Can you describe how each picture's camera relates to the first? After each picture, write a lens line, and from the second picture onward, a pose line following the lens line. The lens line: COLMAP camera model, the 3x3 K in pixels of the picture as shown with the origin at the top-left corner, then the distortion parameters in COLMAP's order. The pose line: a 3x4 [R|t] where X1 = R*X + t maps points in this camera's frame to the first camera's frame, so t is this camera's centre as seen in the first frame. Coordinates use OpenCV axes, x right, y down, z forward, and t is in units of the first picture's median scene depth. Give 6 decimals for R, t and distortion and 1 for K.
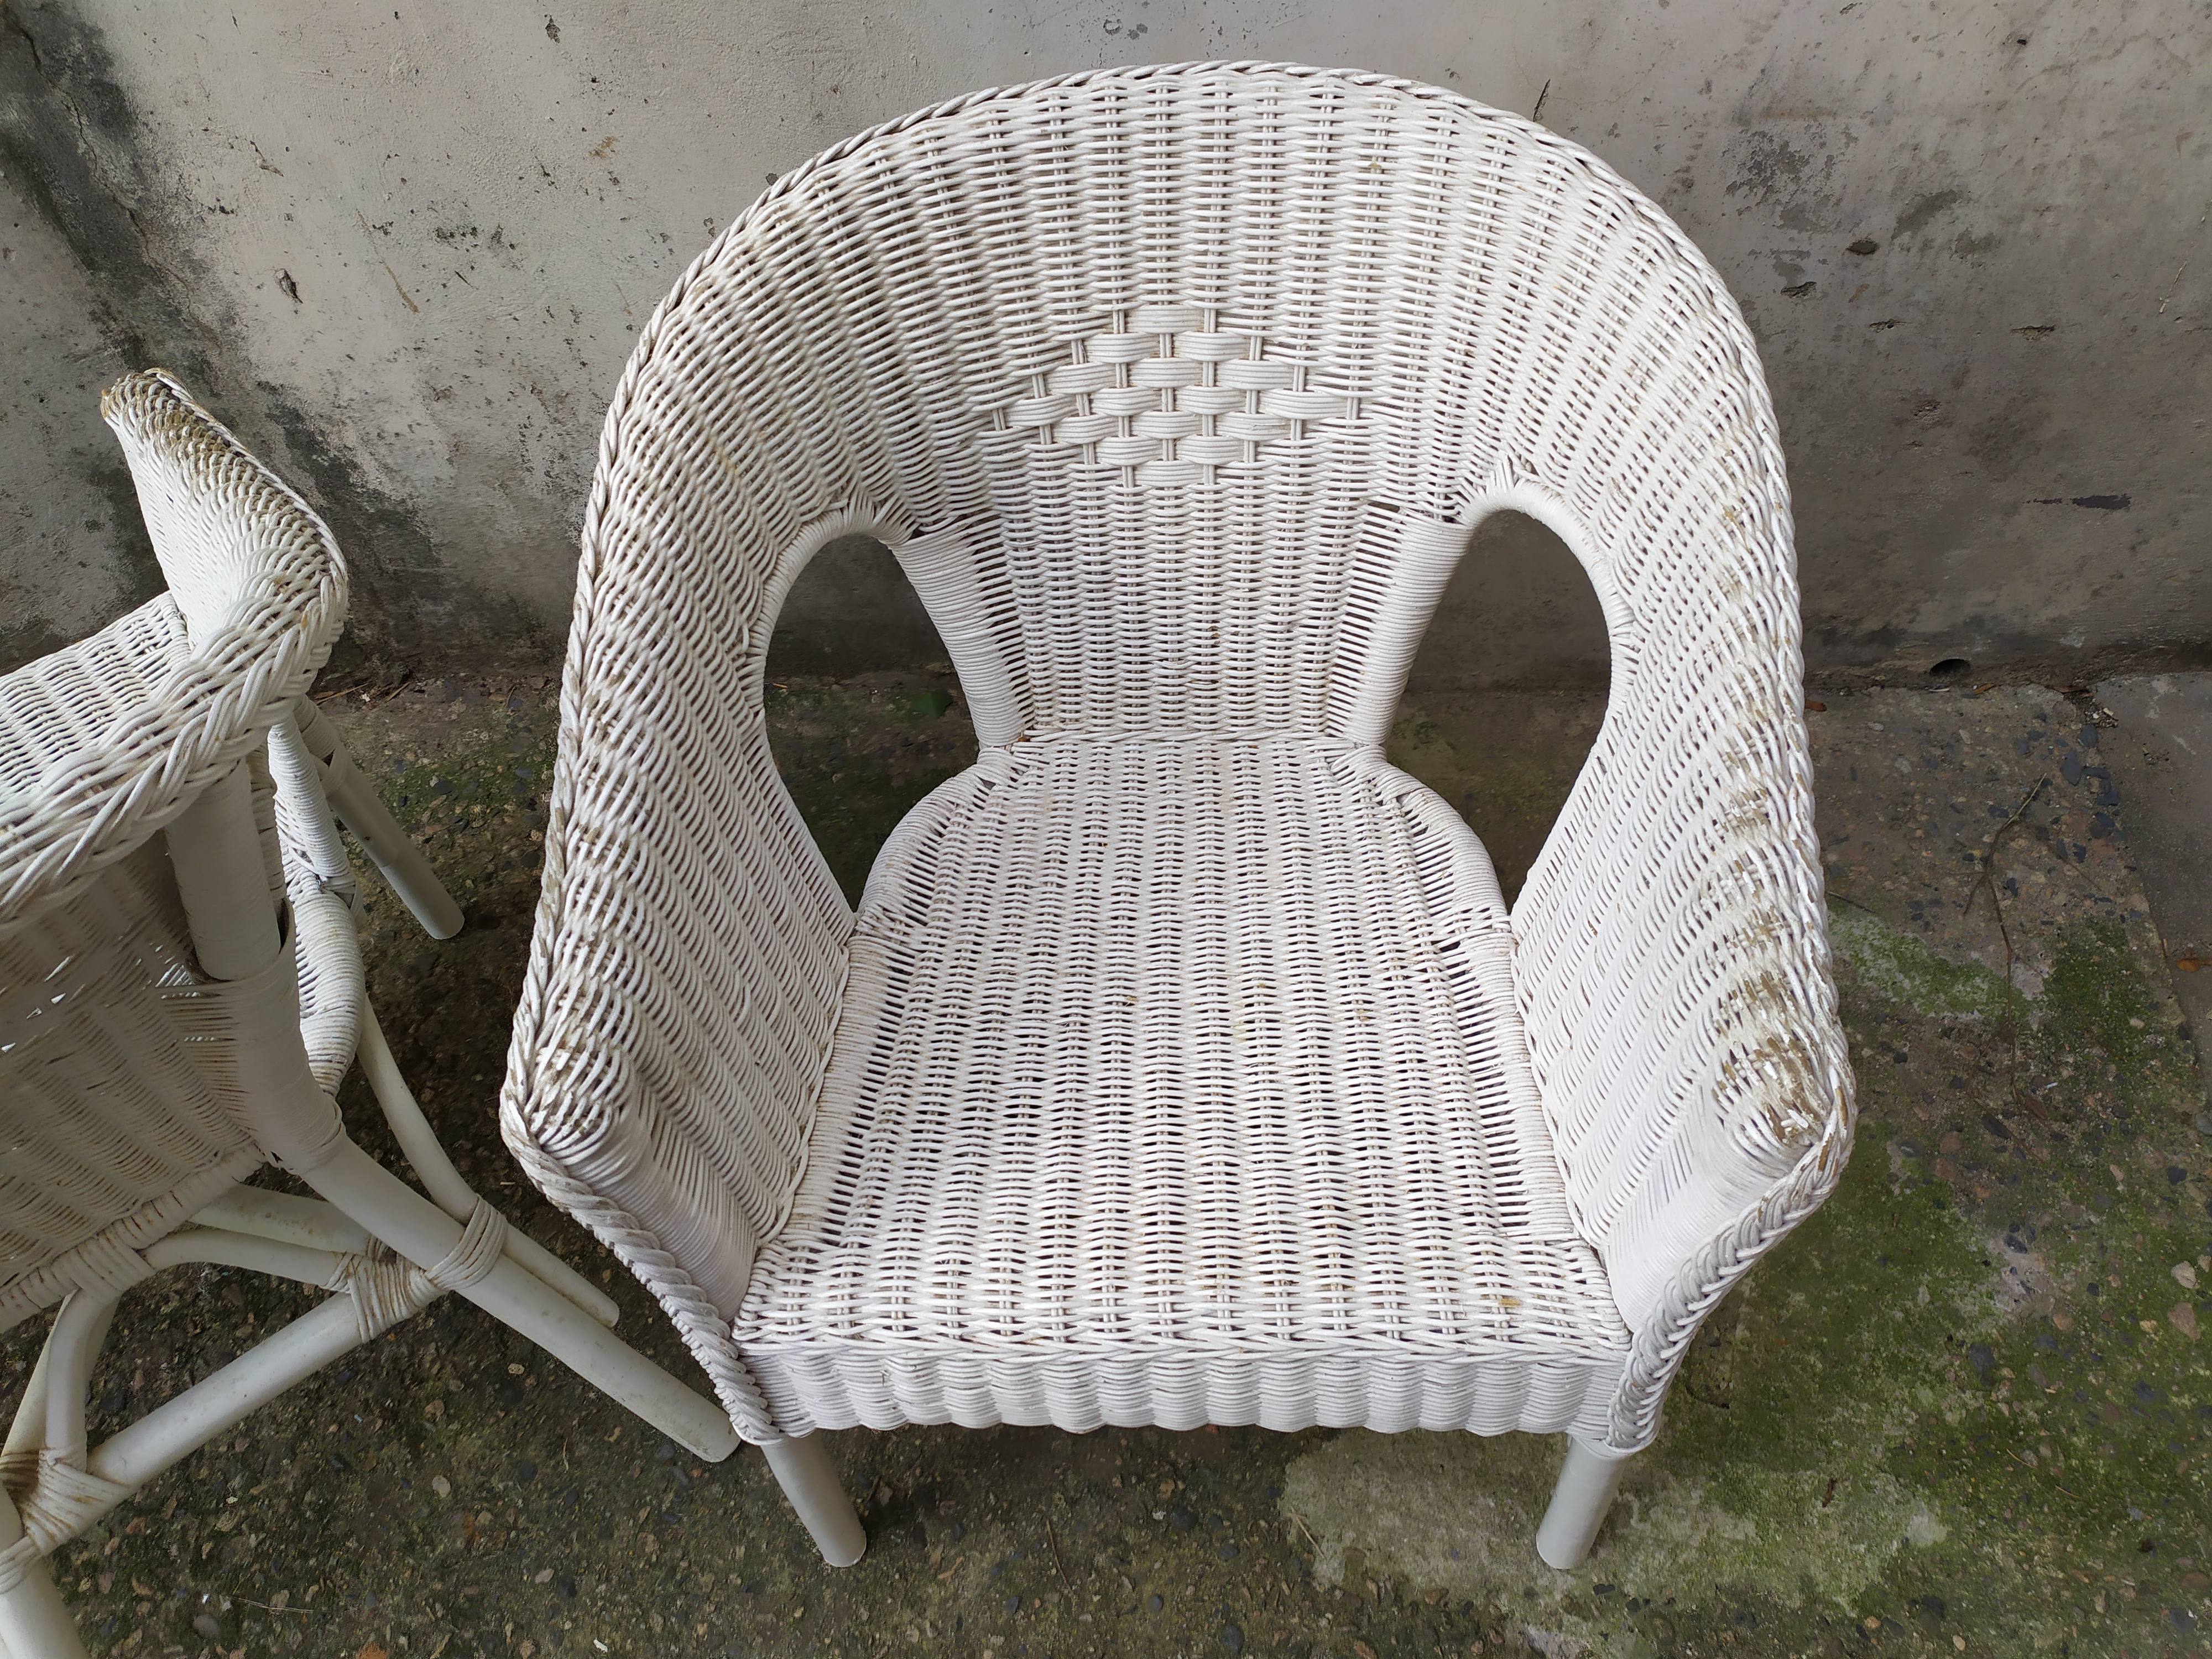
lens RADIAL K [[1716.4, 0, 1109.8], [0, 1716.4, 817.1], [0, 0, 1]] dist [0.003029, 0.012793]
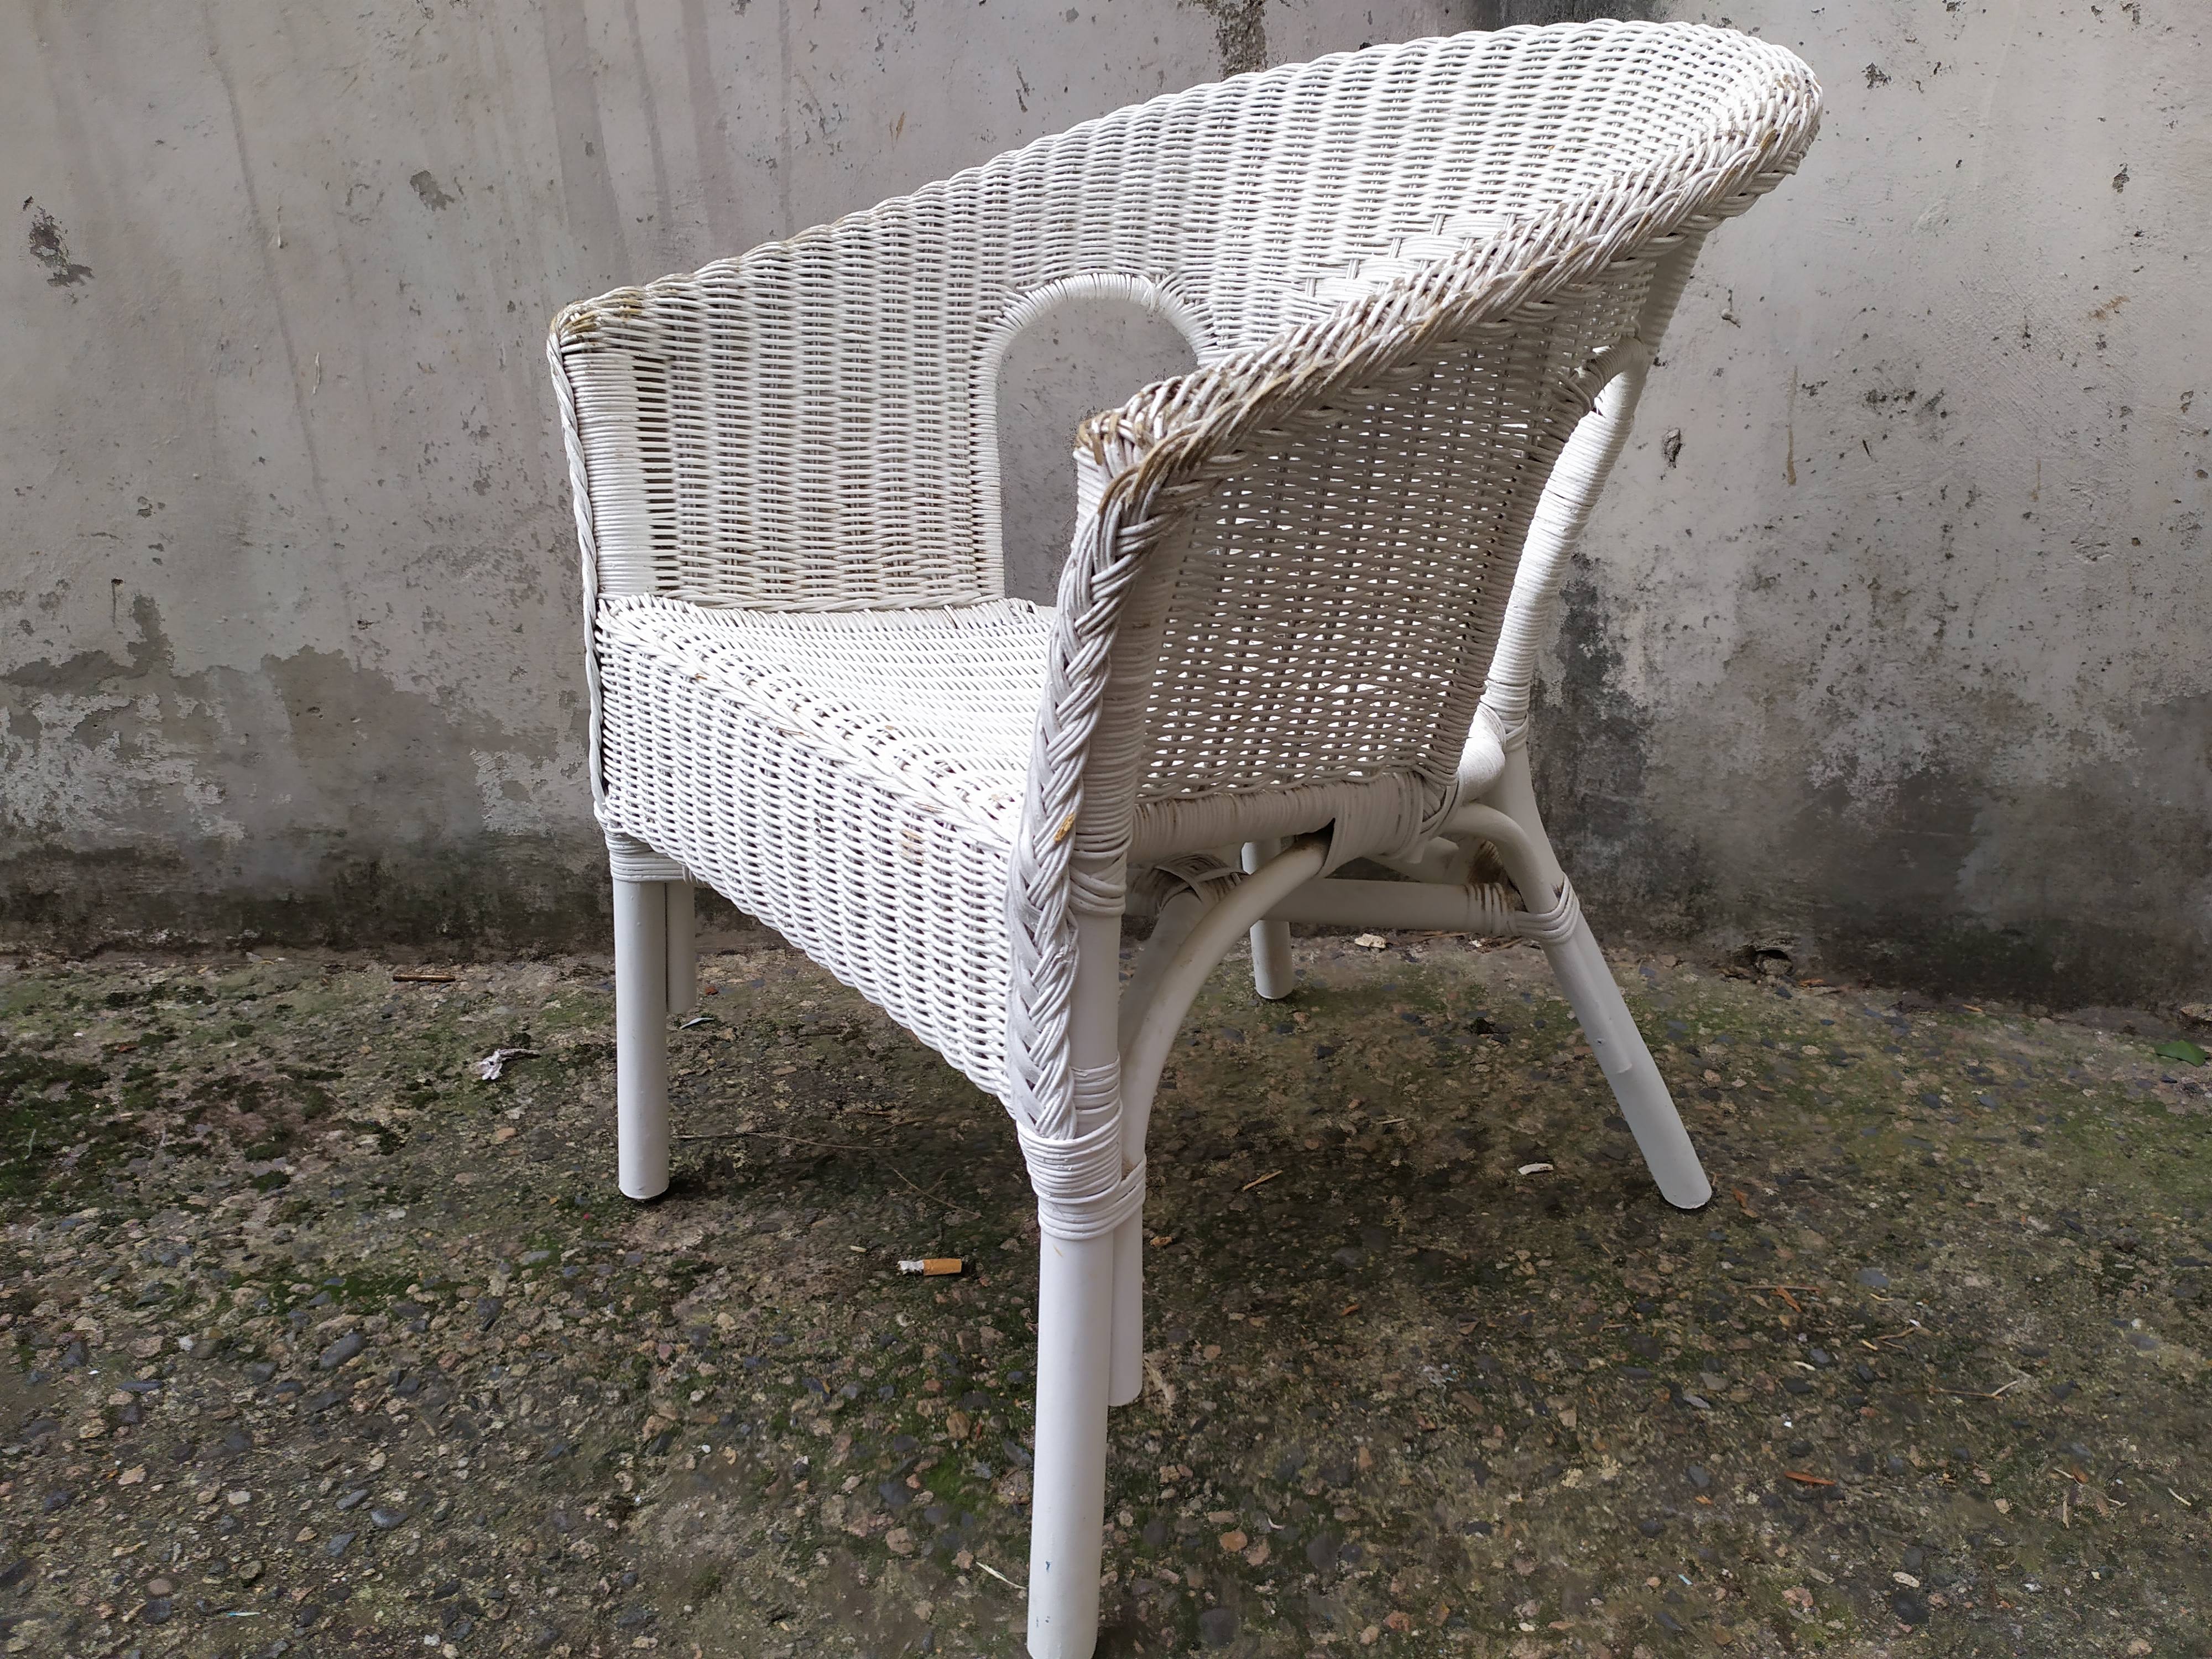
lens RADIAL K [[1706.1, 0, 1107.6], [0, 1706.1, 831.8], [0, 0, 1]] dist [0.117863, -0.174475]
pose [[0.949922, 0.151785, -0.273146, -0.547790], [-0.263816, 0.858023, -0.440679, 0.494107], [0.167477, 0.490671, 0.855098, 0.208758]]
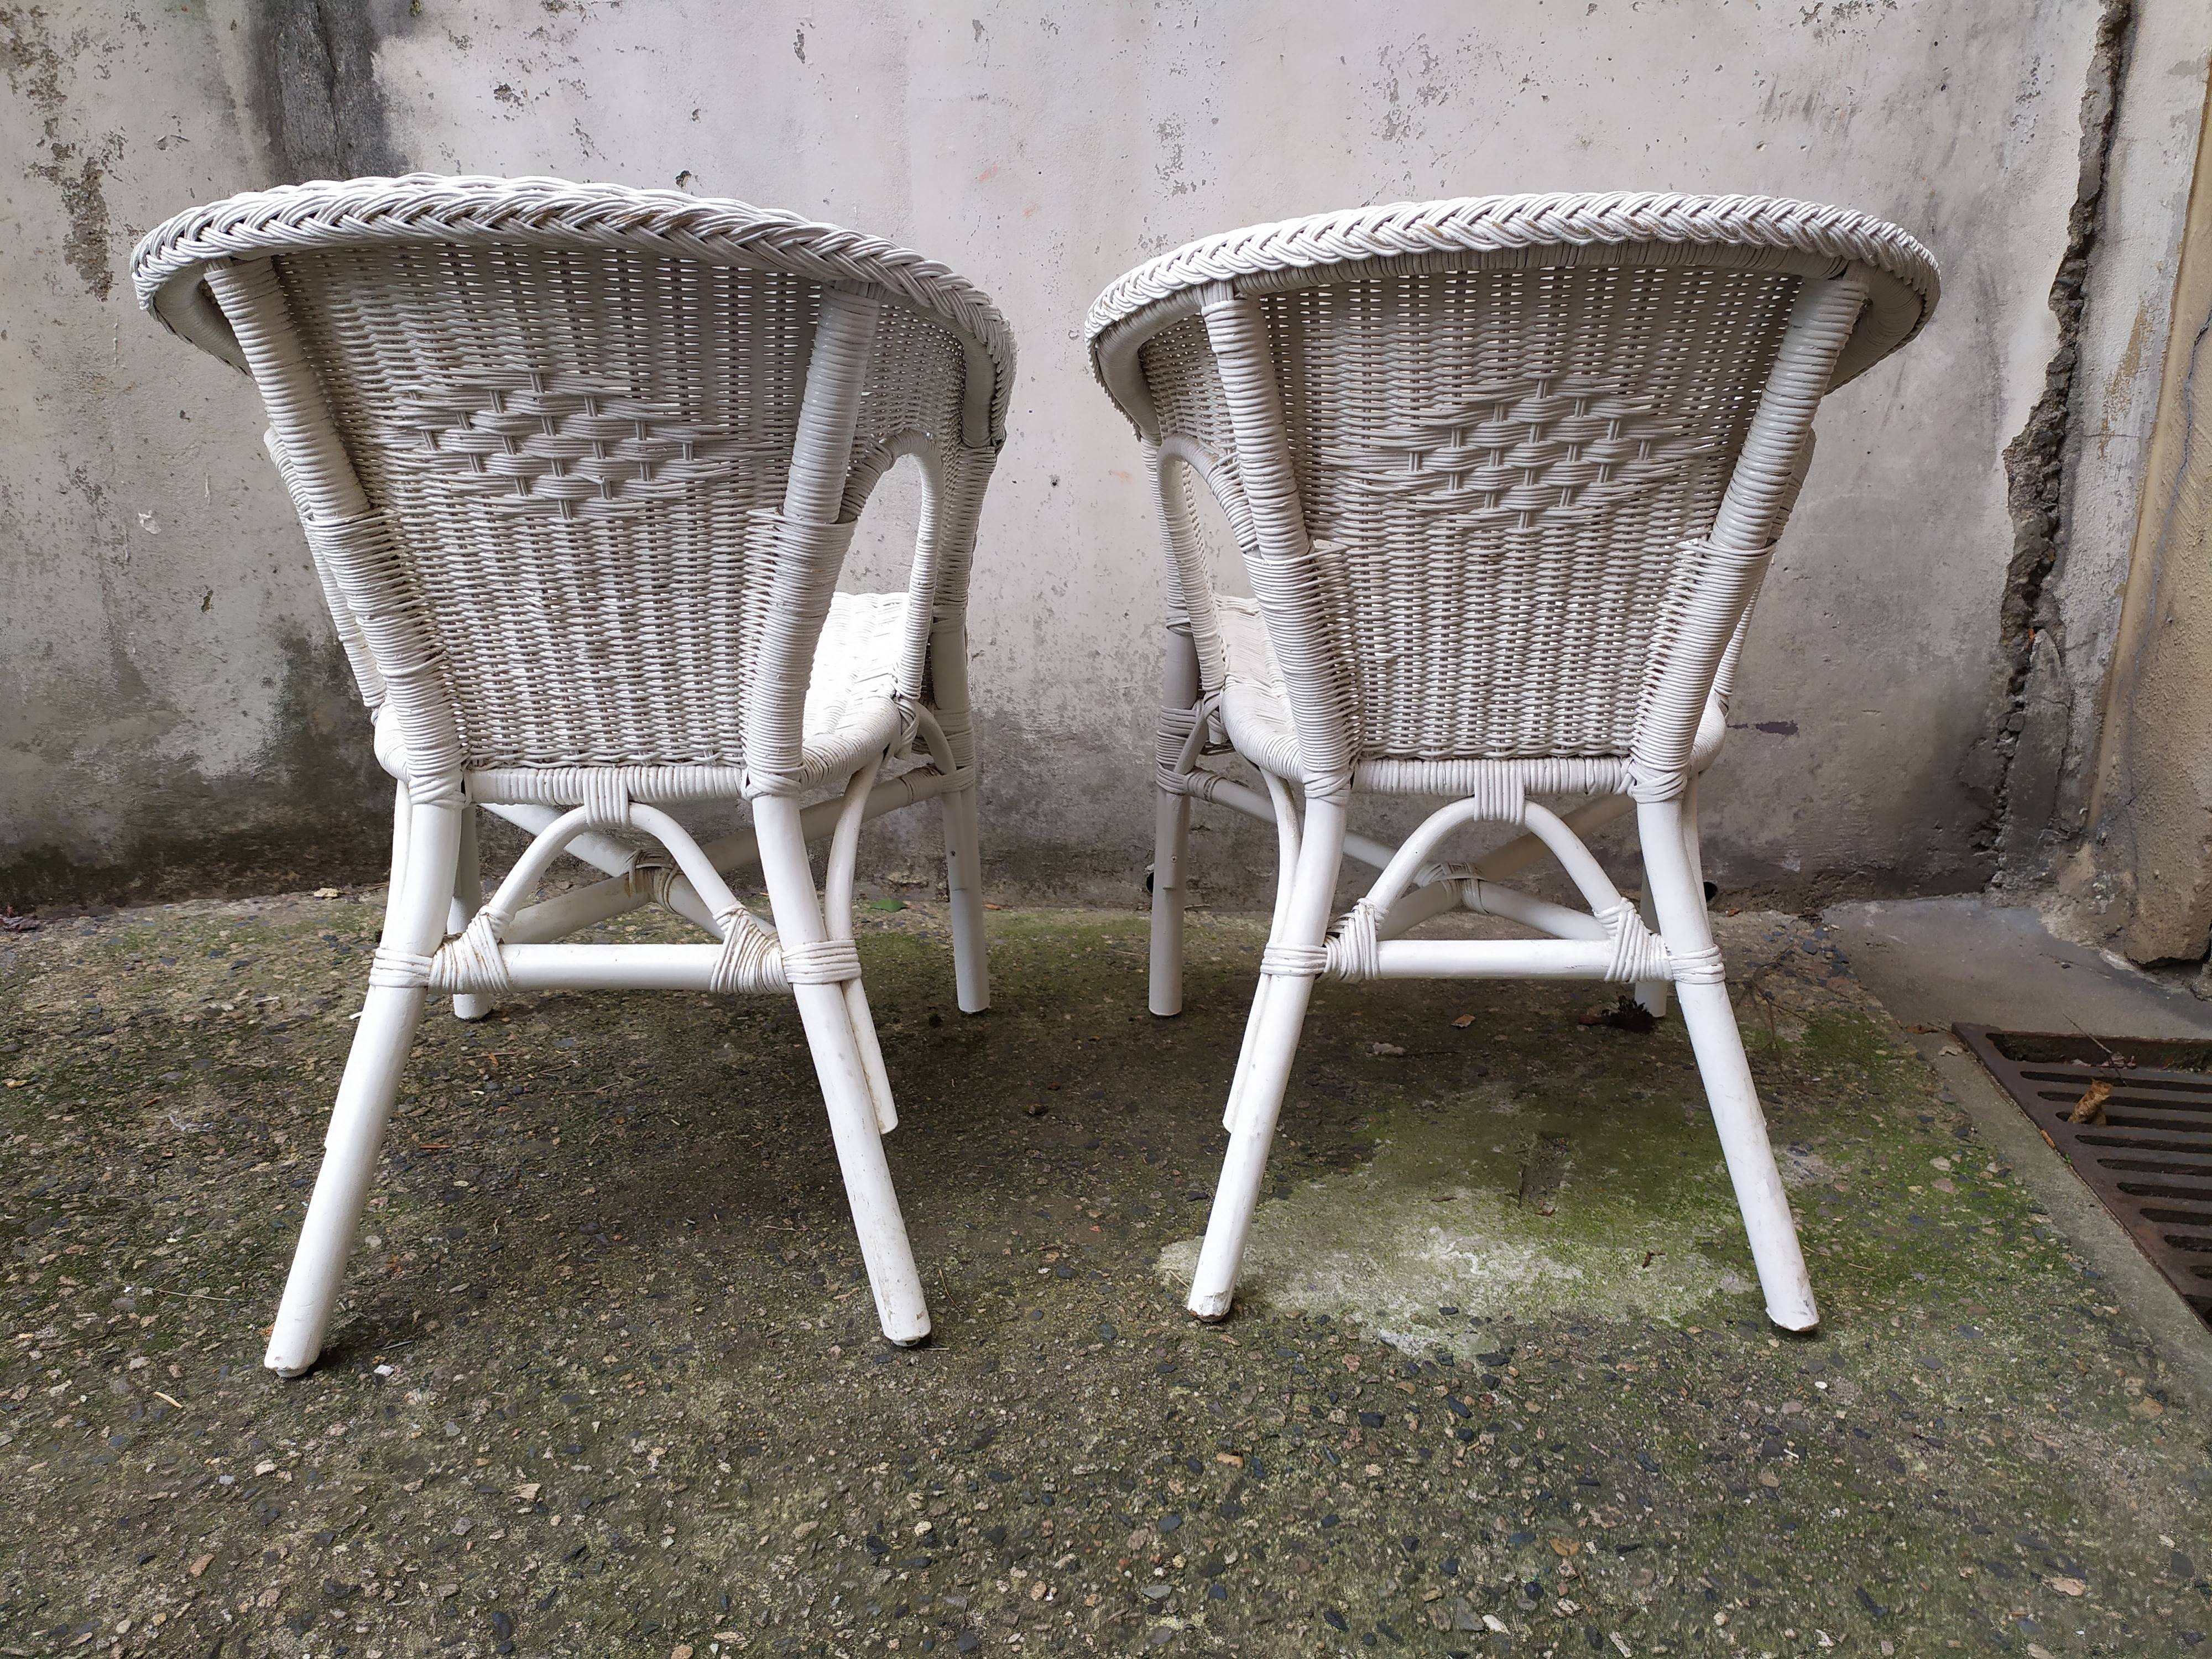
lens RADIAL K [[1670.6, 0, 1113.5], [0, 1670.6, 817.3], [0, 0, 1]] dist [0.063352, -0.066878]
pose [[0.997957, 0.059299, 0.023760, 0.030960], [-0.035870, 0.827916, -0.559704, 0.772015], [-0.052861, 0.557709, 0.828352, -0.042609]]
